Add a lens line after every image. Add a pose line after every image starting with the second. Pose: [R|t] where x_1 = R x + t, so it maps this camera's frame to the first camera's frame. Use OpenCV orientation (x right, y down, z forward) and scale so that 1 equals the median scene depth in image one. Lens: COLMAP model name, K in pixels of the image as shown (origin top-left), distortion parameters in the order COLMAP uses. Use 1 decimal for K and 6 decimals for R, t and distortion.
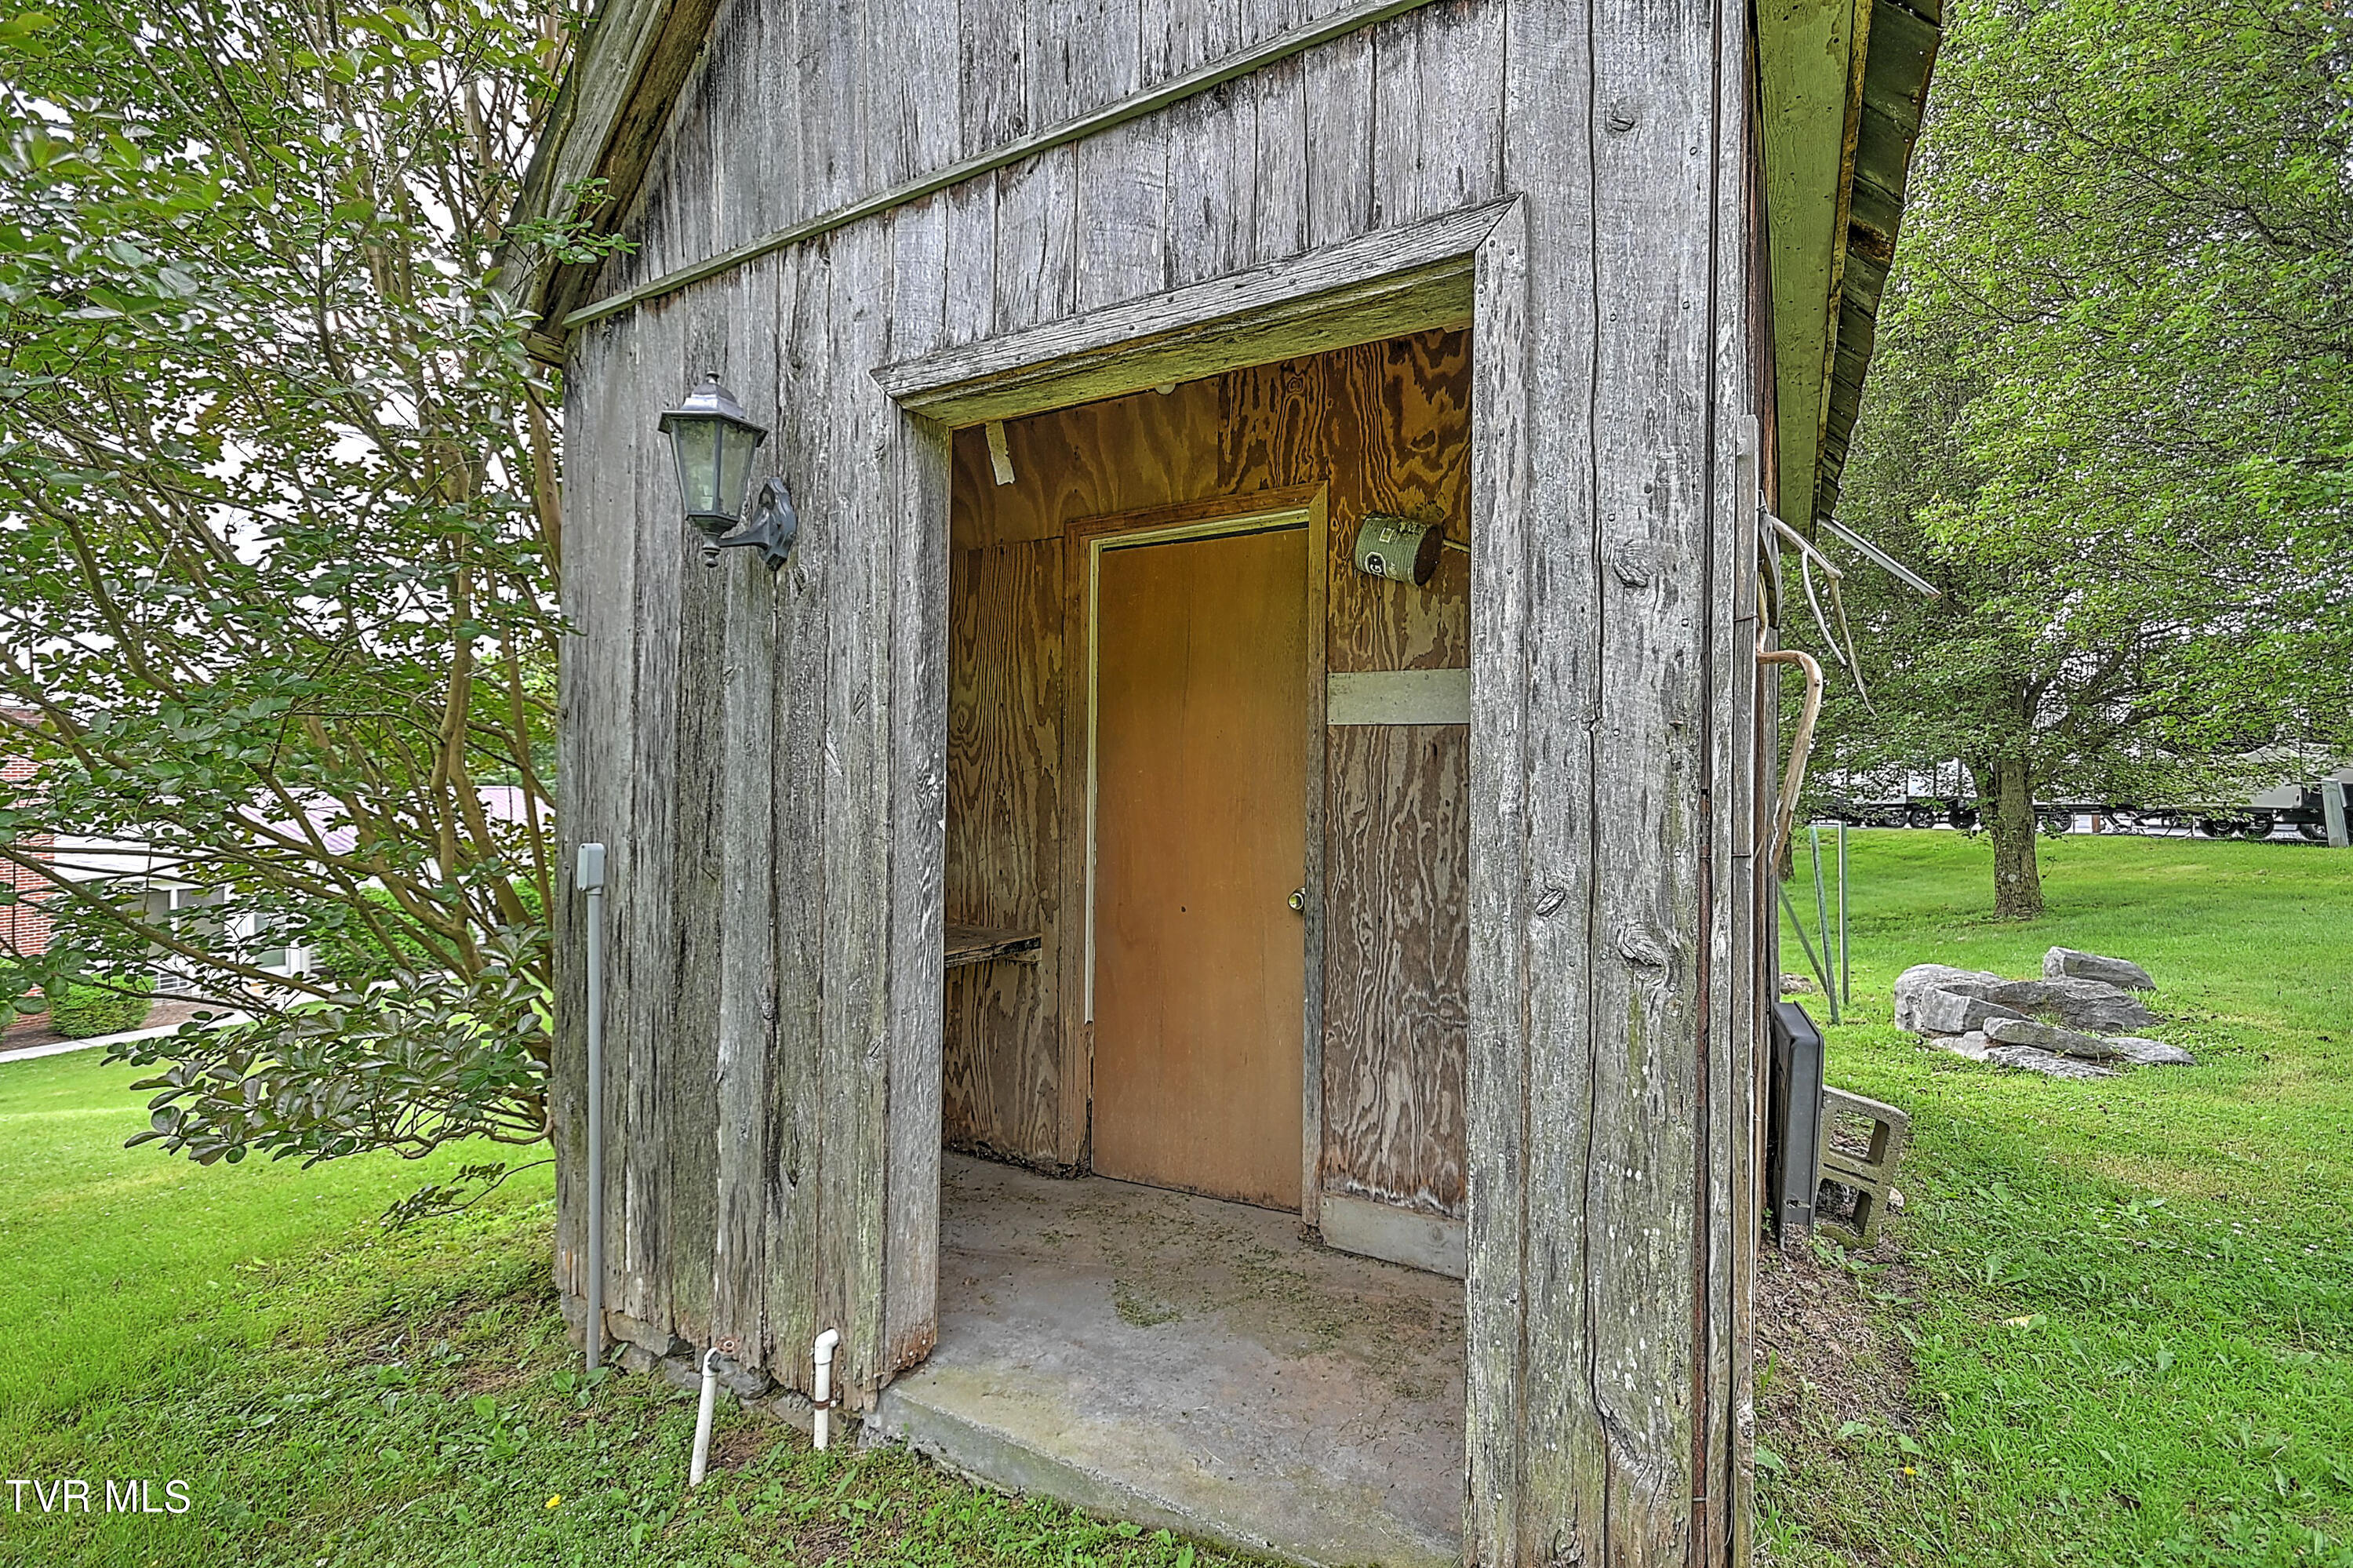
lens RADIAL K [[1011.0, 0, 1181.2], [0, 1011.0, 776.7], [0, 0, 1]] dist [0.011899, -0.008541]
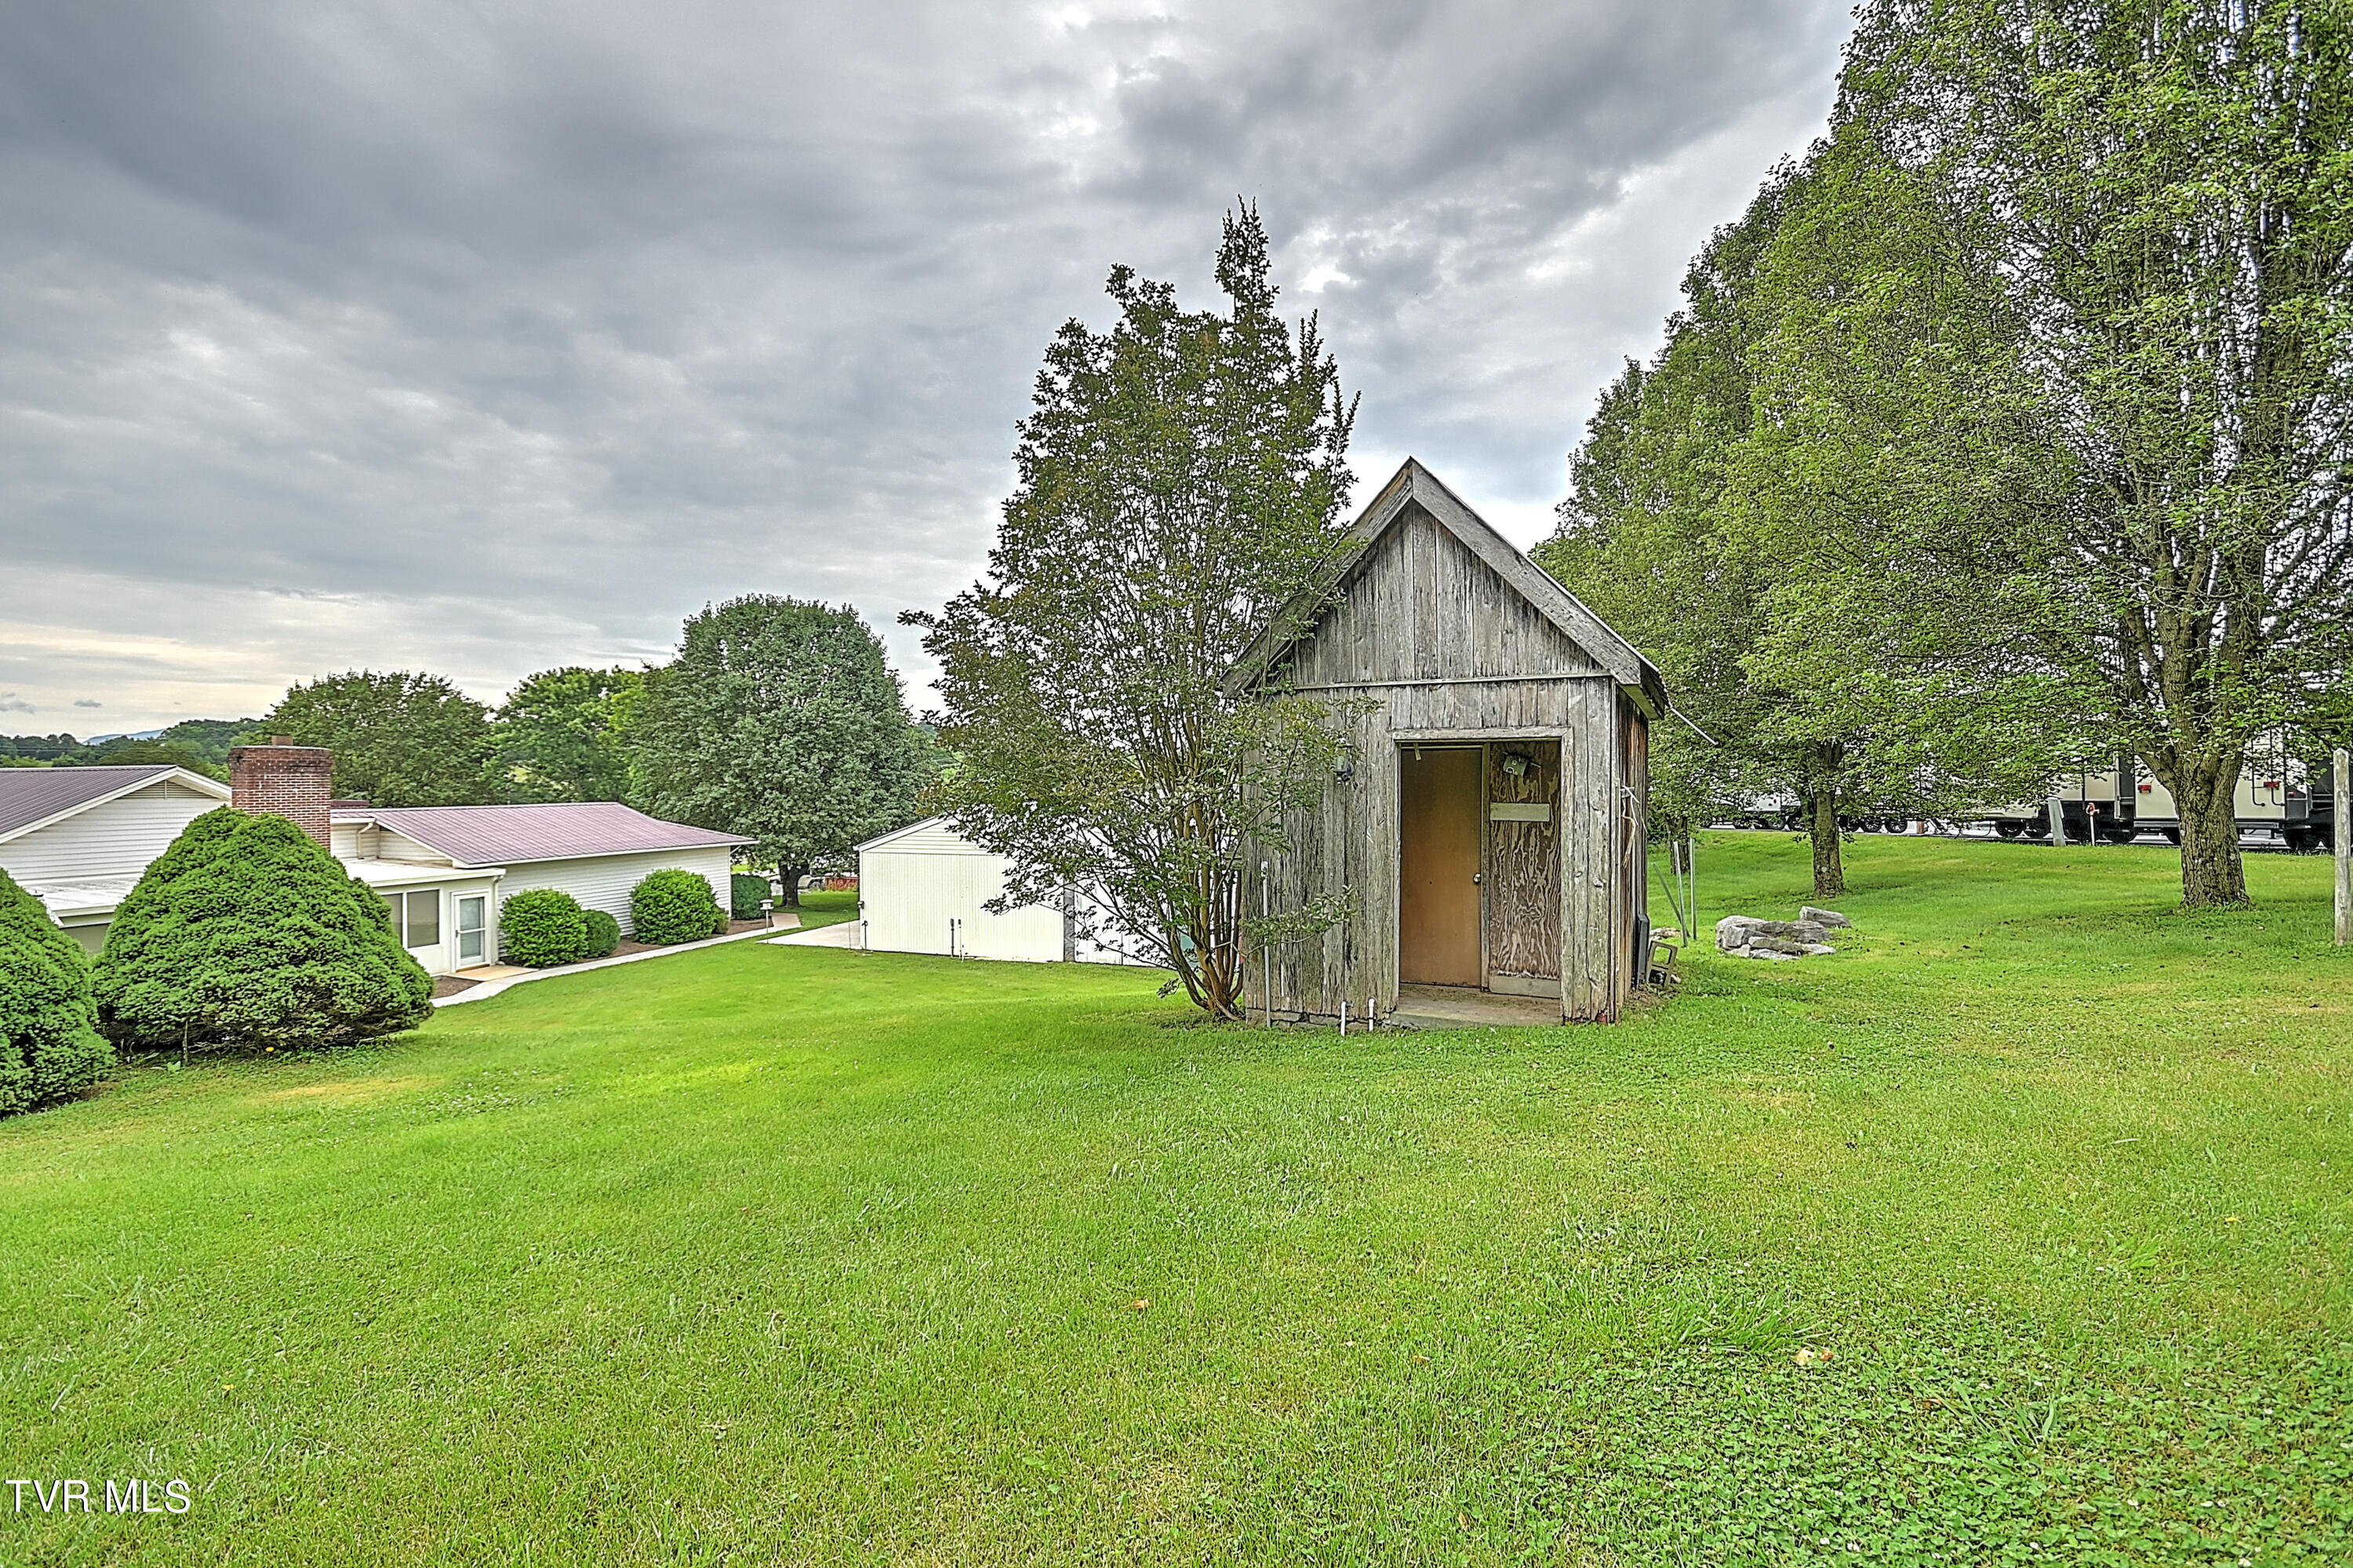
lens RADIAL K [[1011.0, 0, 1170.3], [0, 1011.0, 782.2], [0, 0, 1]] dist [0.011899, -0.008541]
pose [[0.998550, -0.005857, 0.053516, -1.136969], [0.005624, 0.999974, 0.004488, -0.214862], [-0.053540, -0.004181, 0.998557, -2.300429]]
